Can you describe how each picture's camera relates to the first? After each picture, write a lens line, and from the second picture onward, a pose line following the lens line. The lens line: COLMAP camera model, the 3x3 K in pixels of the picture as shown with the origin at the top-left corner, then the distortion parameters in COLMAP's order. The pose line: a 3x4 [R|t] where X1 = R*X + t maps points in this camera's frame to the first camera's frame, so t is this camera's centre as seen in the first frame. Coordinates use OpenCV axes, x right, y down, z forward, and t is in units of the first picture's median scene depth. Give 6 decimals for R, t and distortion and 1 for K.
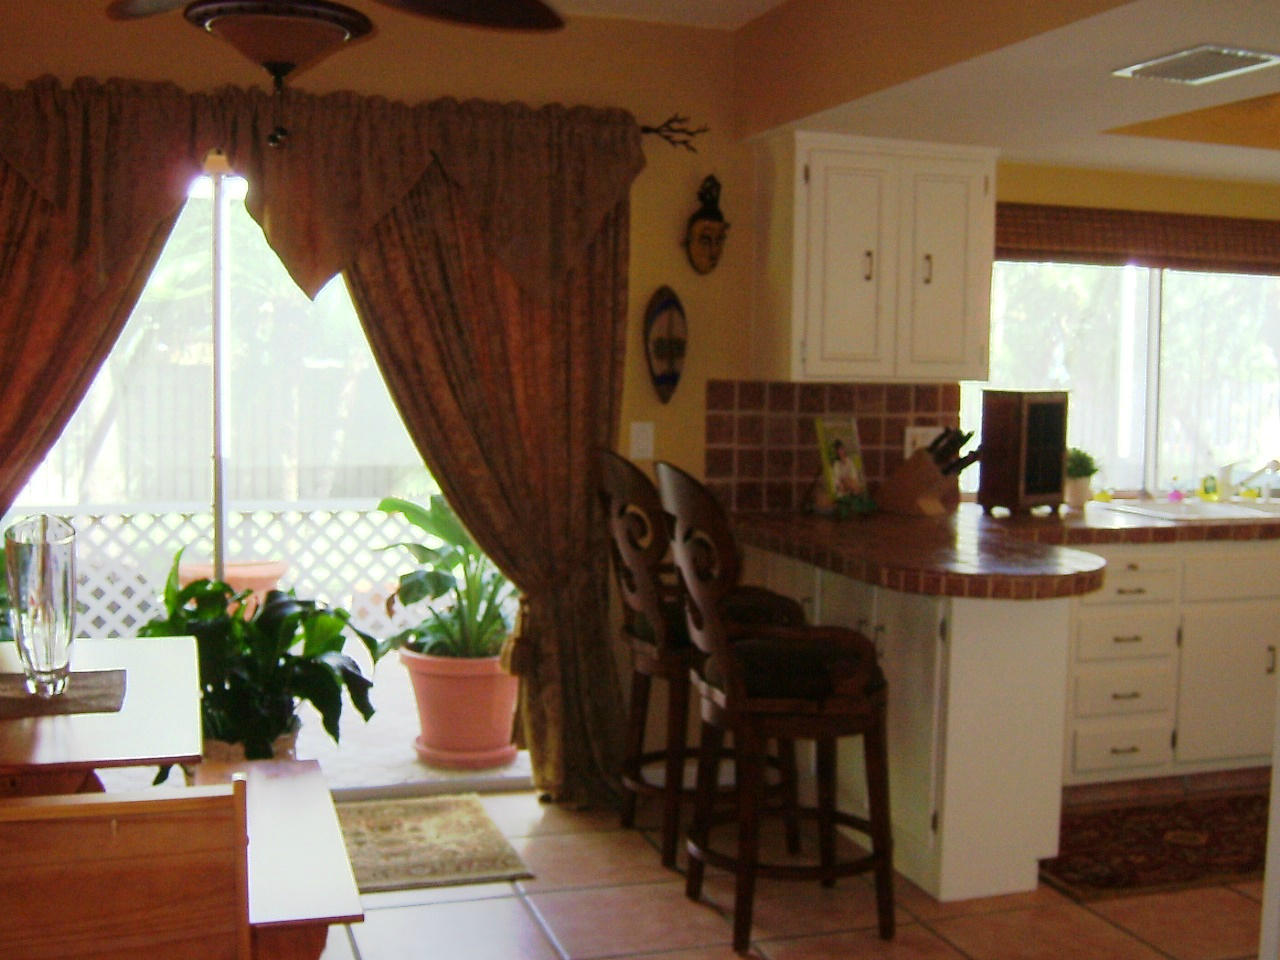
lens RADIAL K [[1498.7, 0, 640.0], [0, 1498.7, 480.0], [0, 0, 1]] dist [-0.122723, 0.016290]
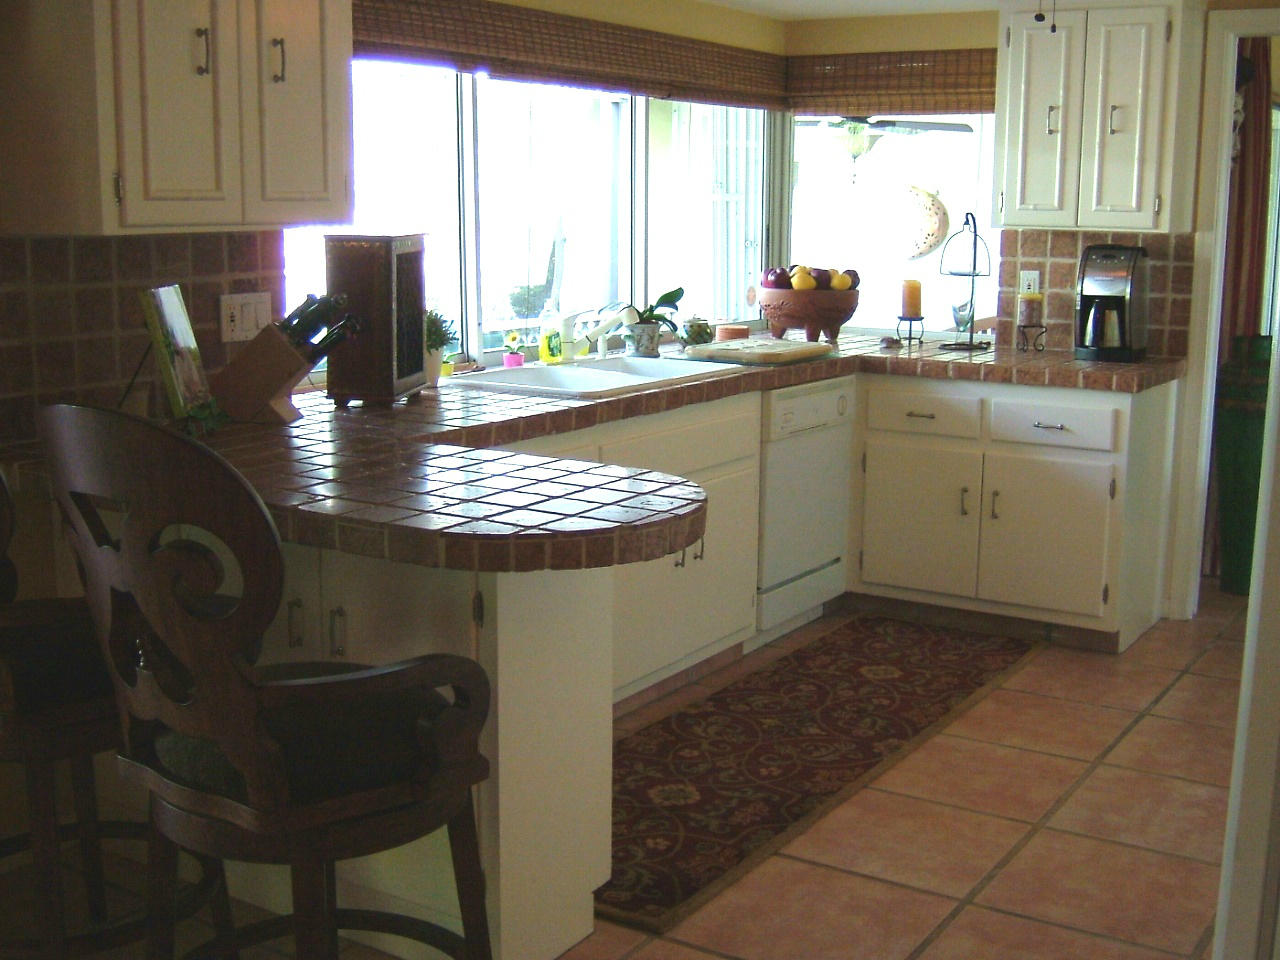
lens RADIAL K [[1498.7, 0, 640.0], [0, 1498.7, 480.0], [0, 0, 1]] dist [-0.122723, 0.016290]
pose [[0.766882, -0.129064, 0.628677, -0.117306], [0.060108, 0.989709, 0.129859, -0.029033], [-0.638967, -0.061798, 0.766748, 0.355068]]
